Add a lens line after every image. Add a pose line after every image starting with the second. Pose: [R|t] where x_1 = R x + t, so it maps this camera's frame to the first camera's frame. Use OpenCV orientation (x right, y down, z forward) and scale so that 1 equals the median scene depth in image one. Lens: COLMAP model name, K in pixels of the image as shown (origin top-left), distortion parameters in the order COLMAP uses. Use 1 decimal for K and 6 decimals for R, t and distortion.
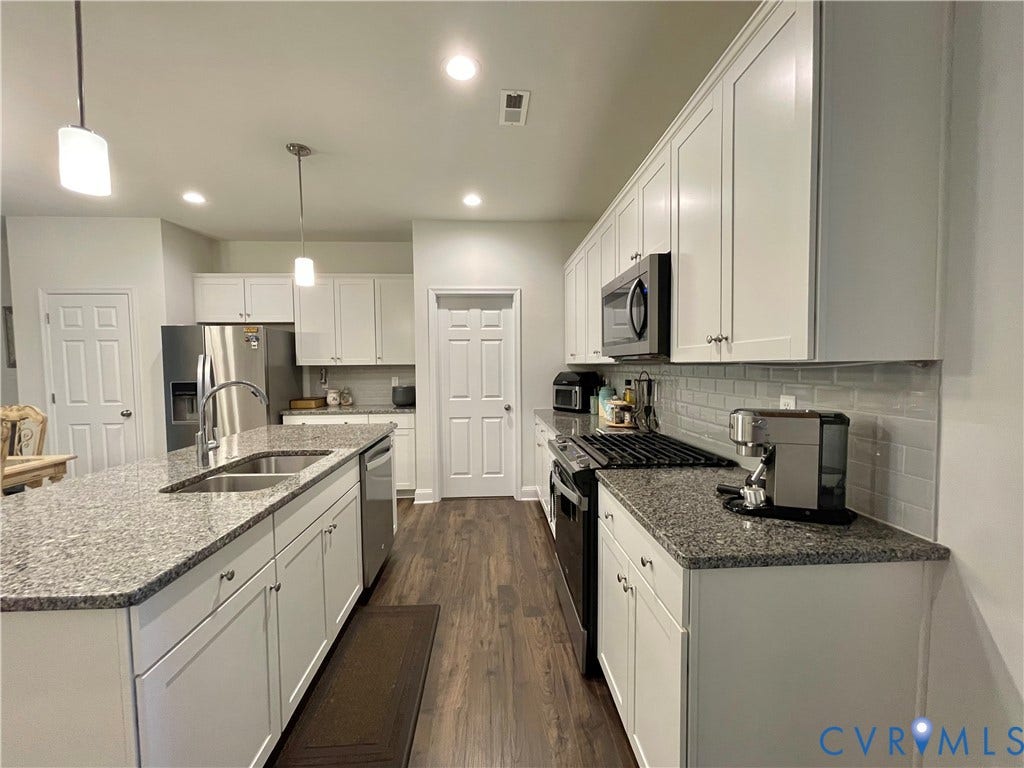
lens RADIAL K [[412.7, 0, 510.9], [0, 412.7, 386.4], [0, 0, 1]] dist [-0.001719, -0.000015]
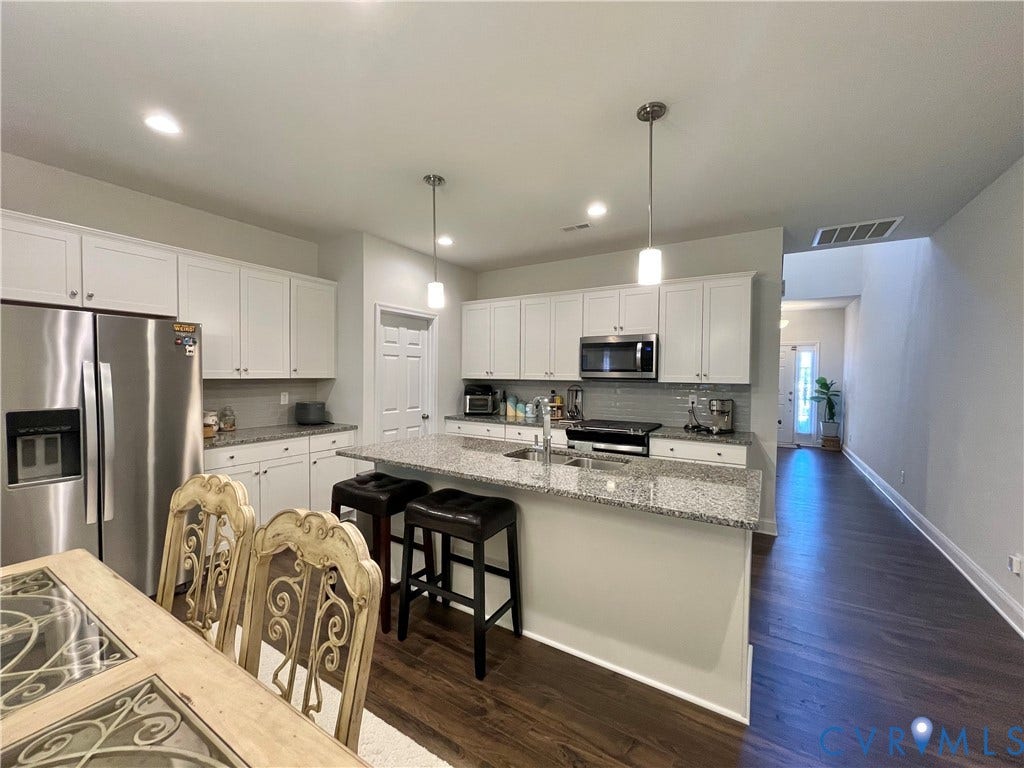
lens RADIAL K [[412.7, 0, 510.9], [0, 412.7, 386.4], [0, 0, 1]] dist [-0.001719, -0.000015]
pose [[0.570372, -0.011622, 0.821304, -0.823268], [0.029148, 0.999557, -0.006098, -0.018803], [-0.820869, 0.027417, 0.570458, 0.156232]]
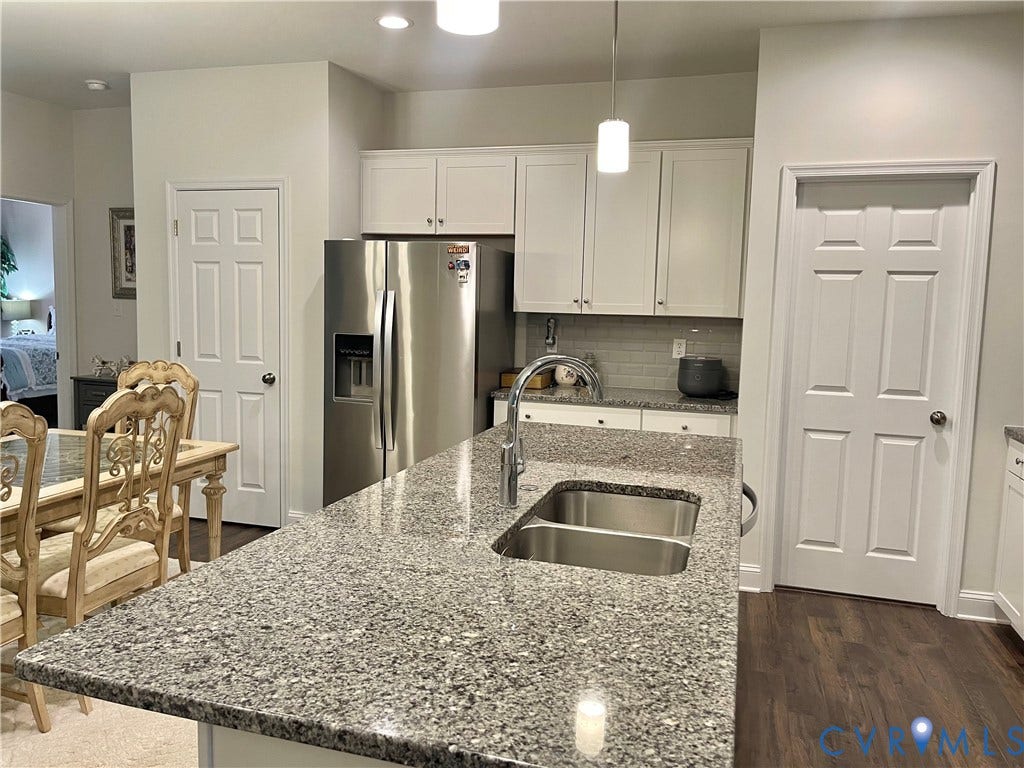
lens RADIAL K [[774.7, 0, 512.0], [0, 774.7, 384.0], [0, 0, 1]] dist [0.066896, -0.094629]
pose [[0.938344, 0.068056, -0.338939, -0.166002], [-0.051528, 0.997013, 0.057539, -0.014061], [0.341842, -0.036527, 0.939047, -0.000438]]
